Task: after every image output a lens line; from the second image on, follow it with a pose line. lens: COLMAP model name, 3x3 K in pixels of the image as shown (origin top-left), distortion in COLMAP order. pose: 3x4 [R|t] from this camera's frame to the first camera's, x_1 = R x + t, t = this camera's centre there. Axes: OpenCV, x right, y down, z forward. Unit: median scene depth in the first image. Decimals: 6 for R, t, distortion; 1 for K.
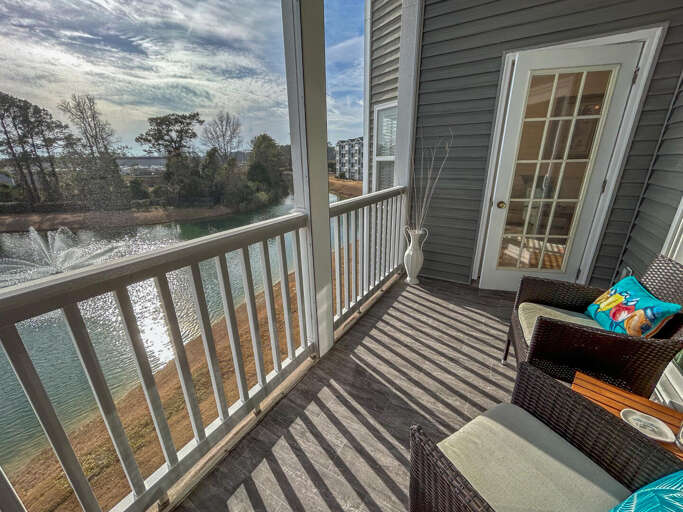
lens RADIAL K [[272.2, 0, 341.5], [0, 272.2, 256.0], [0, 0, 1]] dist [-0.007415, -0.000027]
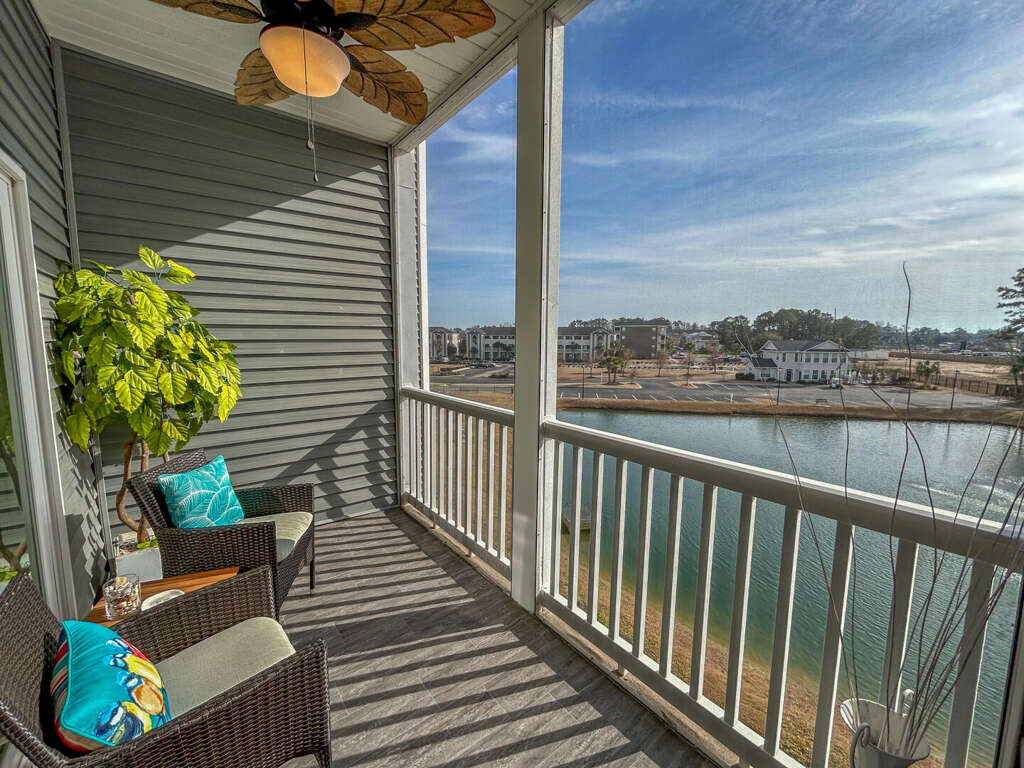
lens RADIAL K [[408.7, 0, 512.0], [0, 408.7, 384.0], [0, 0, 1]] dist [-0.007838, 0.000115]
pose [[-0.348804, 0.117458, -0.929806, 0.104395], [-0.312828, 0.920623, 0.233651, -0.052094], [0.883445, 0.372368, -0.284373, 0.120748]]
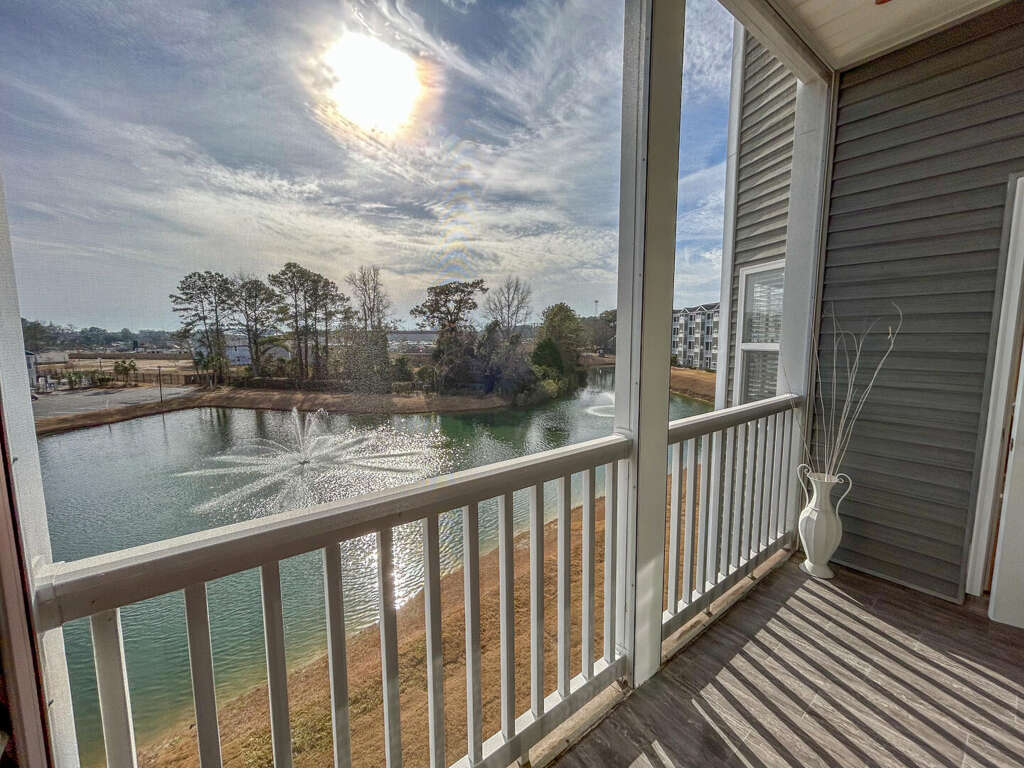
lens RADIAL K [[408.7, 0, 512.0], [0, 408.7, 384.0], [0, 0, 1]] dist [-0.007838, 0.000115]
pose [[0.932977, 0.048365, -0.356671, -0.005126], [-0.125321, 0.972577, -0.195931, -0.005254], [0.337414, 0.227498, 0.913453, -0.001292]]
